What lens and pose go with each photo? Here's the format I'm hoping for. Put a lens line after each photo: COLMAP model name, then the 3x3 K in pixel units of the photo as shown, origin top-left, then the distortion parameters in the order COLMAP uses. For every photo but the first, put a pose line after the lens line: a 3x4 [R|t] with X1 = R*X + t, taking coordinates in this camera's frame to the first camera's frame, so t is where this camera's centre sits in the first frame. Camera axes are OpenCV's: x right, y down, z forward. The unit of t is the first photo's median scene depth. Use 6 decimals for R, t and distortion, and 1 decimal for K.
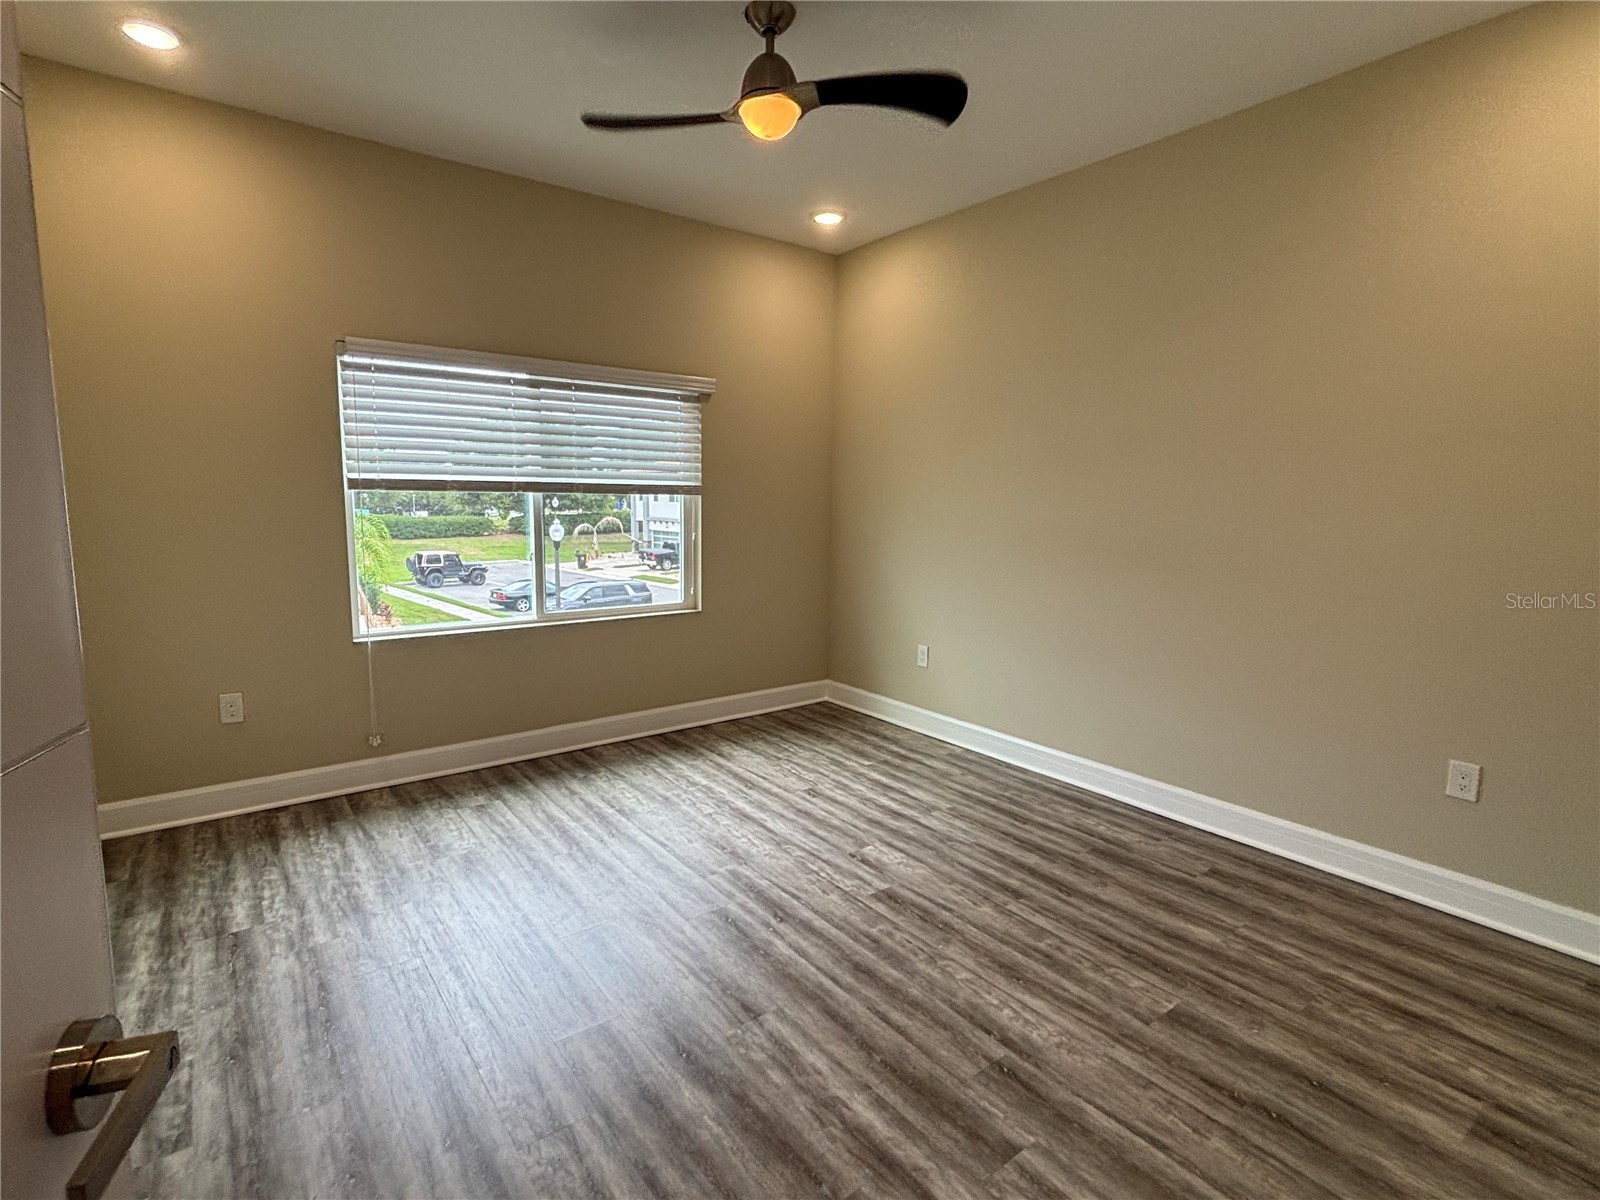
lens RADIAL K [[805.5, 0, 798.8], [0, 805.5, 600.2], [0, 0, 1]] dist [0.000069, -0.000034]
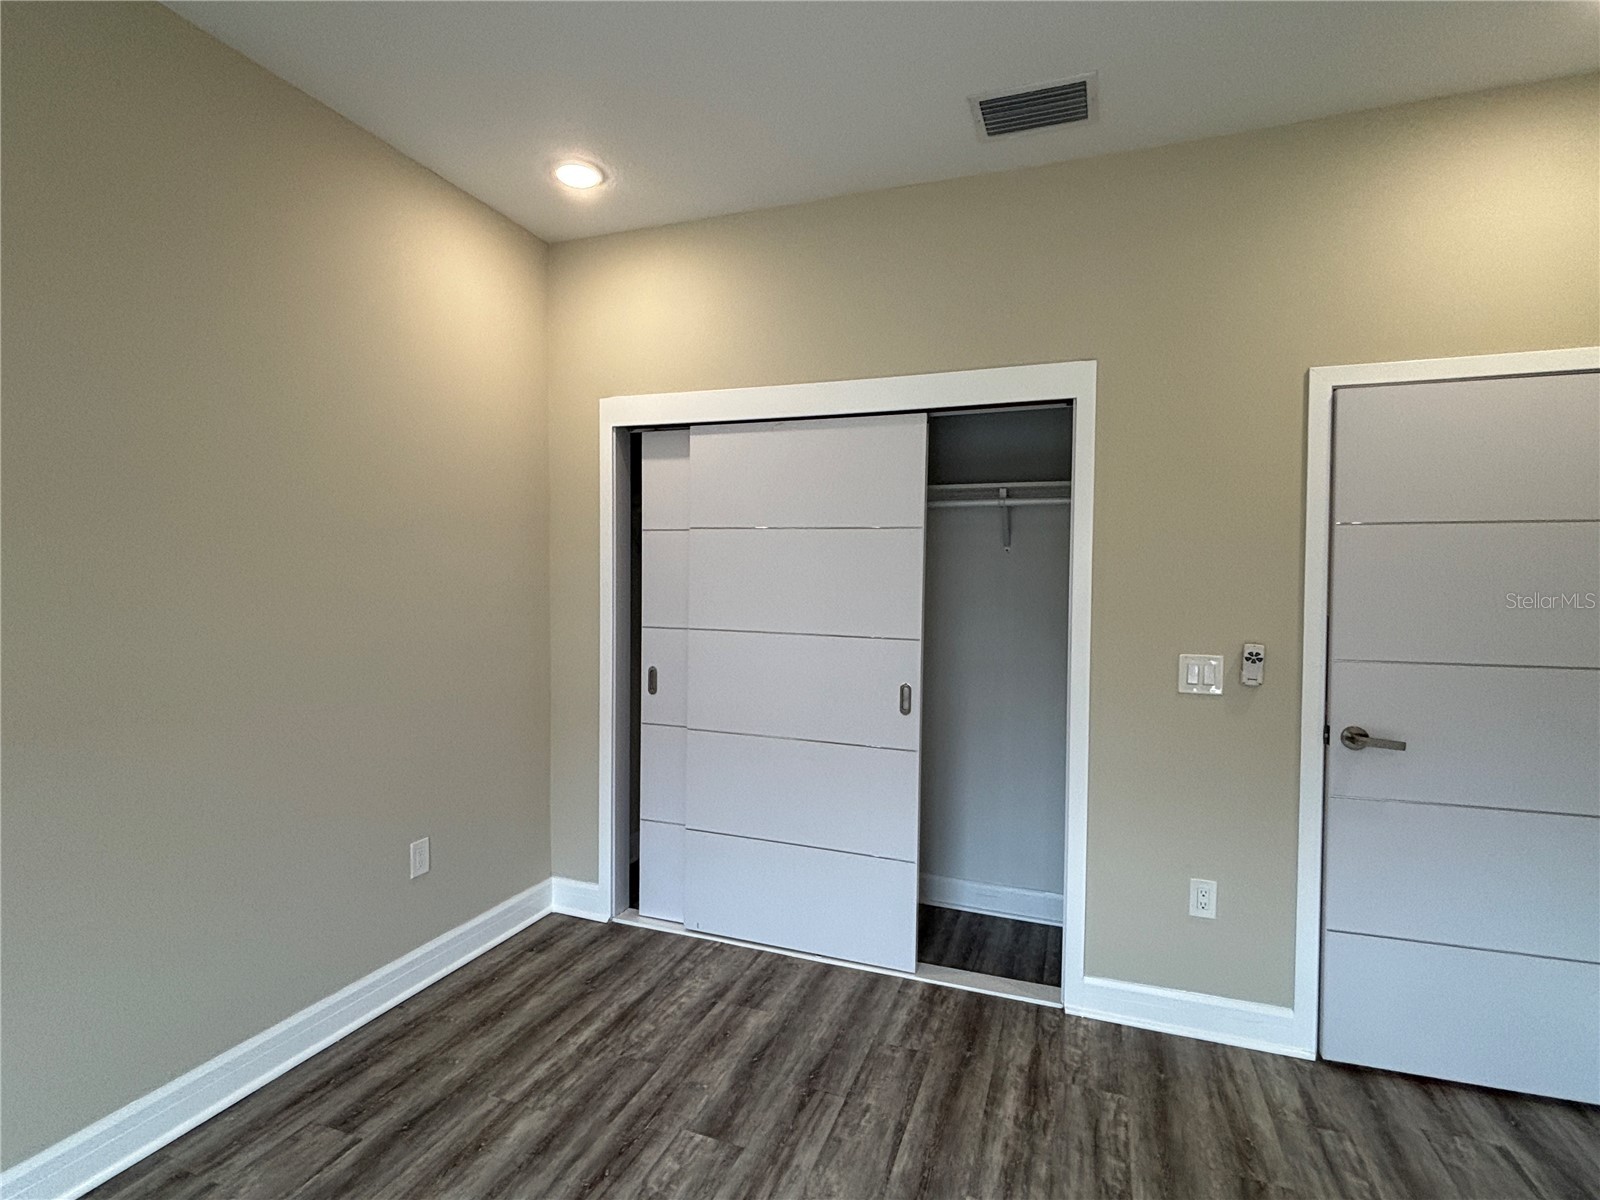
lens RADIAL K [[805.5, 0, 799.3], [0, 805.5, 609.3], [0, 0, 1]] dist [0.000069, -0.000034]
pose [[-0.531021, -0.053846, 0.845646, -0.353644], [0.096644, 0.987618, 0.123573, -0.204471], [-0.841829, 0.147347, -0.519242, 1.254678]]
